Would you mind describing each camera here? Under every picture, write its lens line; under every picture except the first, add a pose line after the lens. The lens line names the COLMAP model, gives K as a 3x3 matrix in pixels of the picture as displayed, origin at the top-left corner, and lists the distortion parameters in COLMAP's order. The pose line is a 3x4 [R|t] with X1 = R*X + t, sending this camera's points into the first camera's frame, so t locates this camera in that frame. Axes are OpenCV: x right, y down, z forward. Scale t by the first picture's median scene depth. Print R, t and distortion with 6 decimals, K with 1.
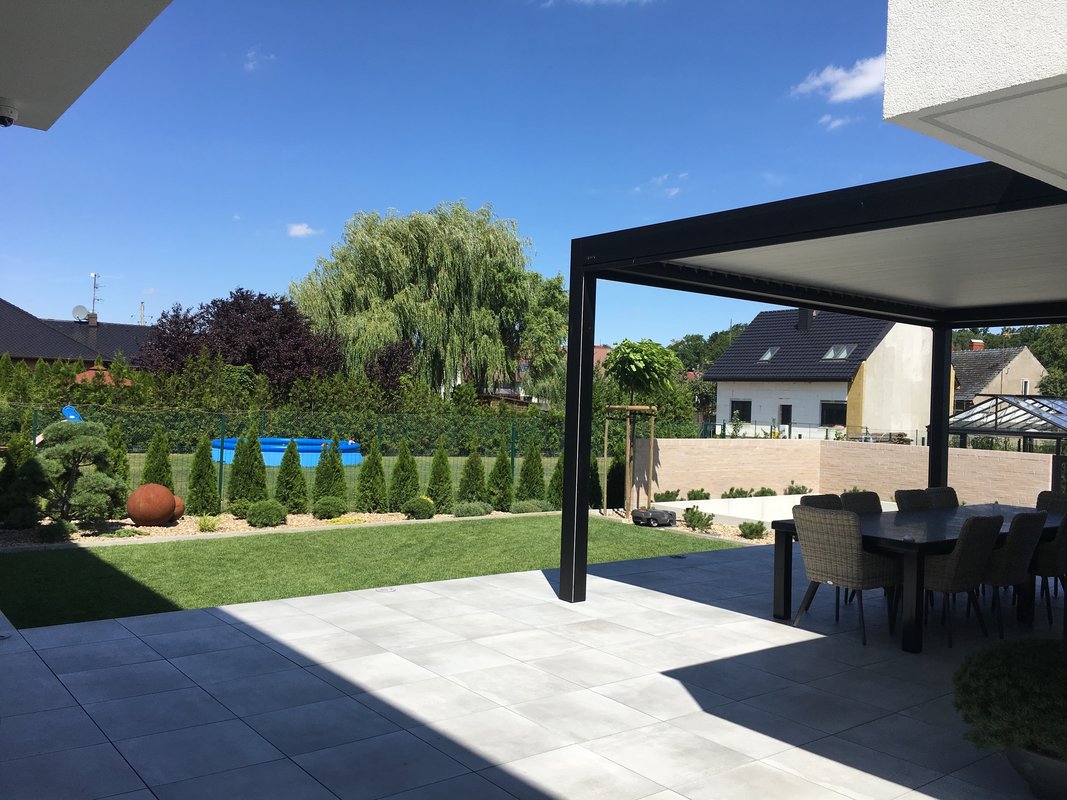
lens RADIAL K [[909.4, 0, 512.9], [0, 909.4, 388.7], [0, 0, 1]] dist [0.069915, -0.032494]
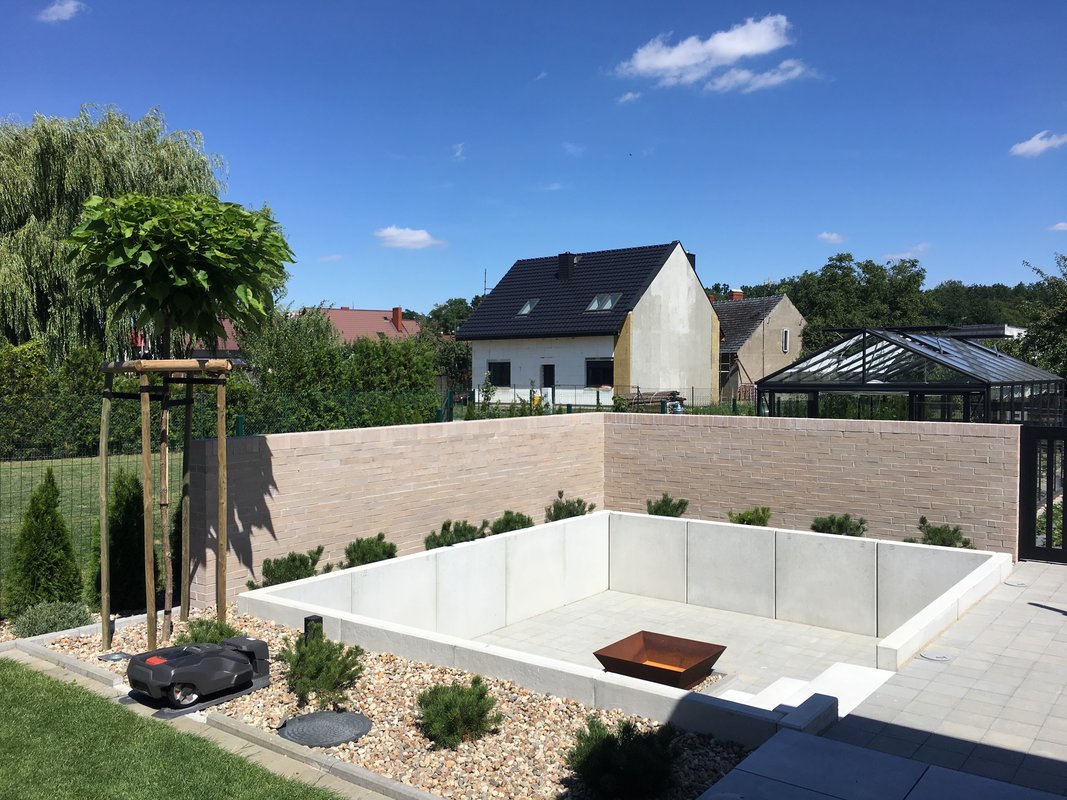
lens RADIAL K [[909.4, 0, 529.5], [0, 909.4, 400.7], [0, 0, 1]] dist [0.069915, -0.032494]
pose [[0.963480, -0.045970, 0.263804, 0.071686], [0.033293, 0.998075, 0.052328, 0.008398], [-0.265701, -0.041634, 0.963156, 0.236292]]
